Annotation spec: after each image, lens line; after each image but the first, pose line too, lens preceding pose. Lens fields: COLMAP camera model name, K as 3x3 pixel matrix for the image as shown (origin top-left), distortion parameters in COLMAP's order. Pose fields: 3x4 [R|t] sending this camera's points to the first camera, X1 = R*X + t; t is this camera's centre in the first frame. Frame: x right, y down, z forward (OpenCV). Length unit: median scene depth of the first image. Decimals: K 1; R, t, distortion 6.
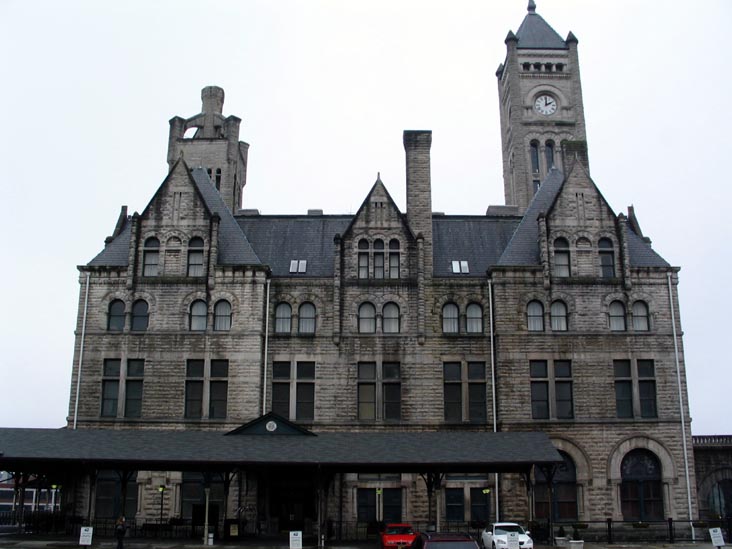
lens RADIAL K [[792.8, 0, 365.6], [0, 792.8, 293.4], [0, 0, 1]] dist [-0.200253, 0.255021]
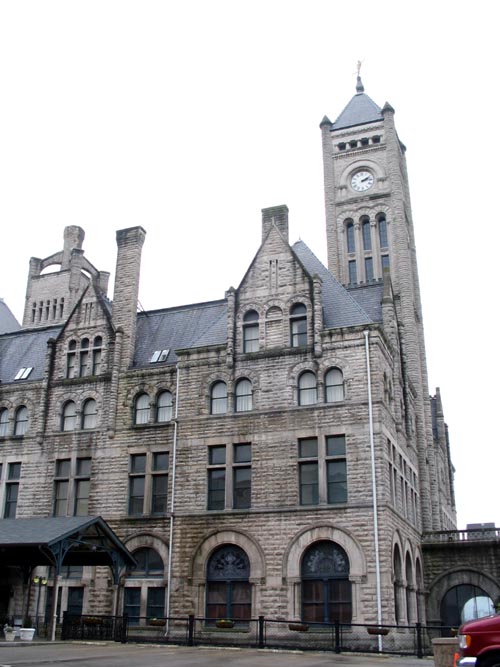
lens RADIAL K [[739.9, 0, 234.3], [0, 739.9, 332.4], [0, 0, 1]] dist [-0.183250, 0.253664]
pose [[0.930287, -0.131764, -0.342351, 0.535298], [0.087851, 0.986130, -0.140821, 0.075986], [0.356157, 0.100928, 0.928959, 0.193389]]
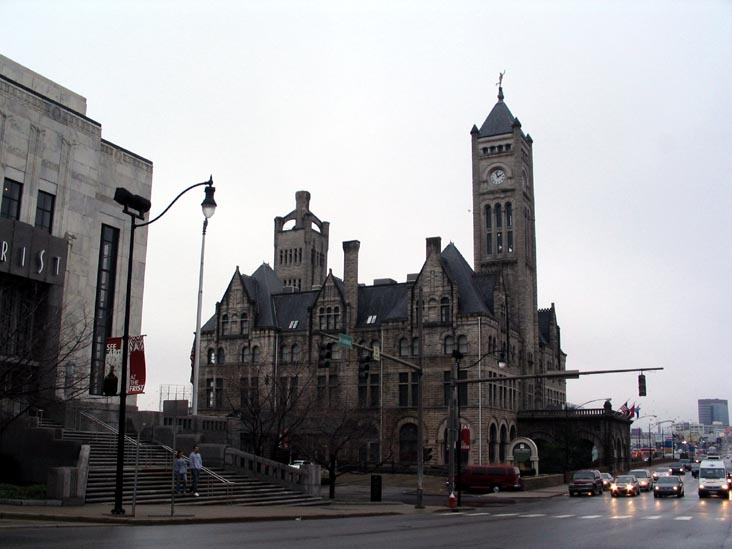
lens RADIAL K [[792.8, 0, 365.6], [0, 792.8, 293.4], [0, 0, 1]] dist [-0.200253, 0.255021]
pose [[0.894981, -0.076580, -0.439481, 0.920605], [0.110249, 0.992566, 0.051559, -0.190467], [0.432266, -0.094597, 0.896771, -0.611700]]
